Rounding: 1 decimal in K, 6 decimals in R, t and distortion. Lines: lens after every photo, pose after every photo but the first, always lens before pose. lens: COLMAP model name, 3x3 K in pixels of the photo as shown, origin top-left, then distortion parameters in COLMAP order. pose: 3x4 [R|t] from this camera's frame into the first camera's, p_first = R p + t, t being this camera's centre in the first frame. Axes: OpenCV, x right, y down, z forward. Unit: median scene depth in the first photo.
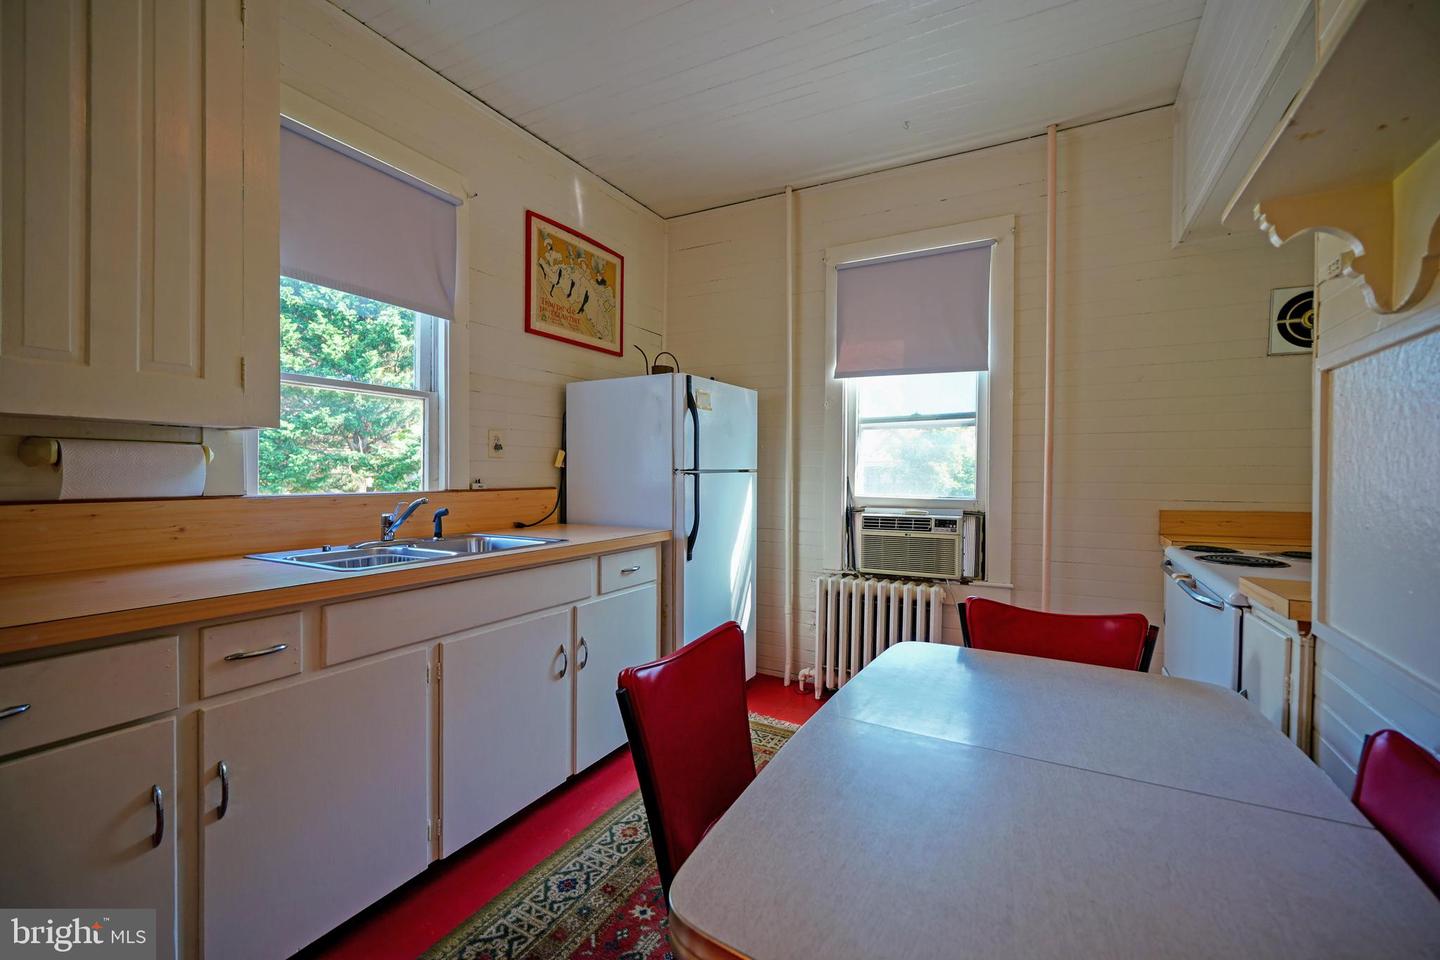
lens RADIAL K [[609.3, 0, 716.1], [0, 609.3, 480.2], [0, 0, 1]] dist [-0.007563, 0.004872]
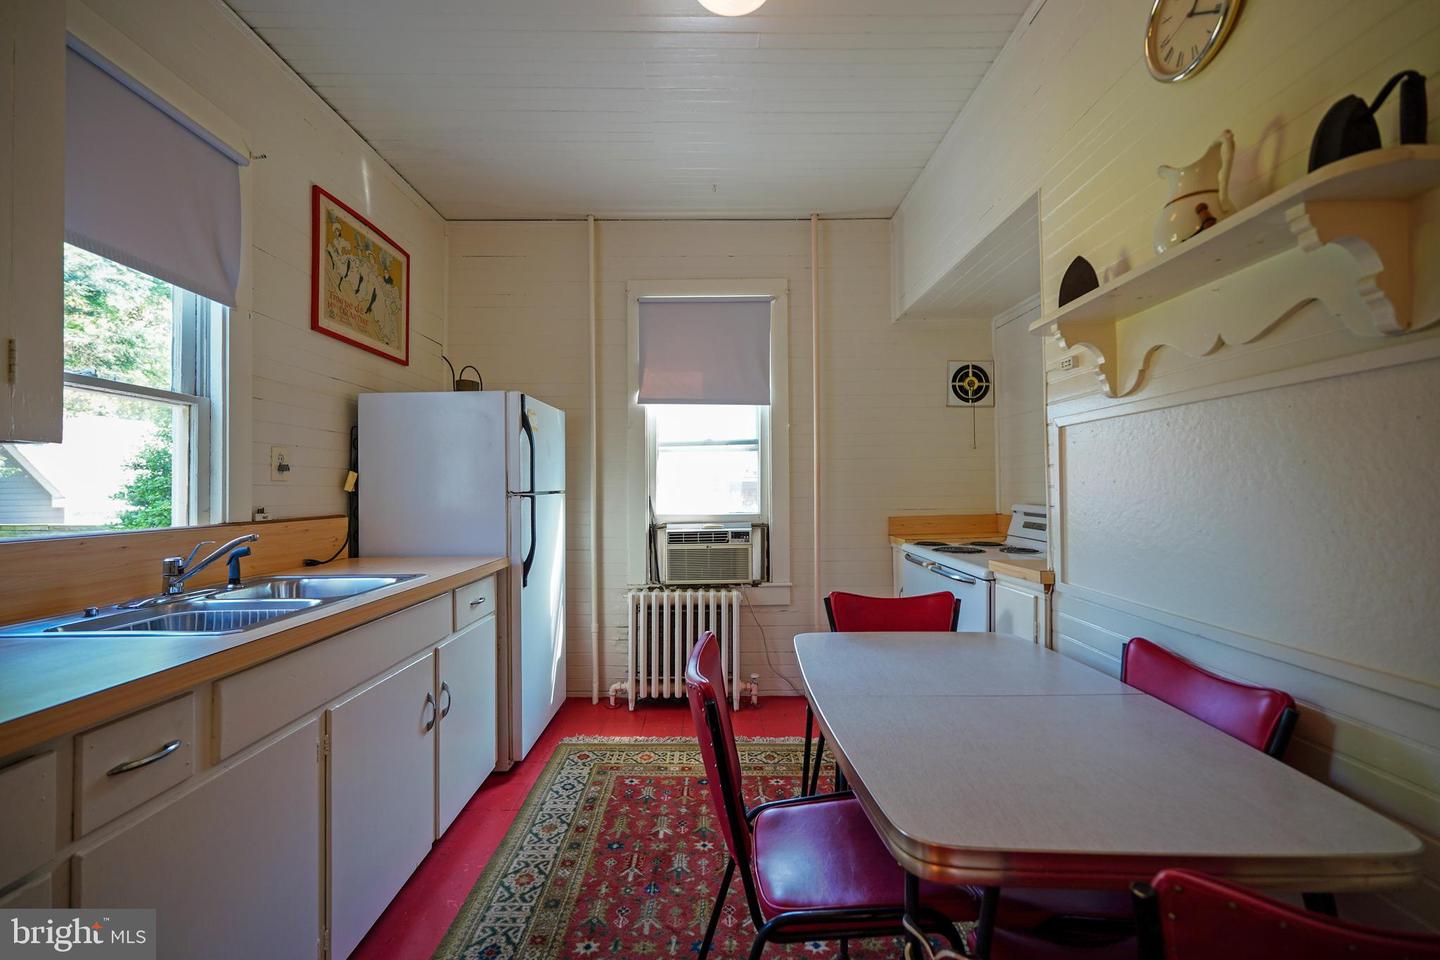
lens RADIAL K [[609.3, 0, 708.9], [0, 609.3, 481.8], [0, 0, 1]] dist [-0.007563, 0.004872]
pose [[0.875568, -0.007205, 0.483041, -0.252933], [0.019948, 0.999575, -0.021249, -0.007406], [-0.482683, 0.028241, 0.875340, 0.017829]]
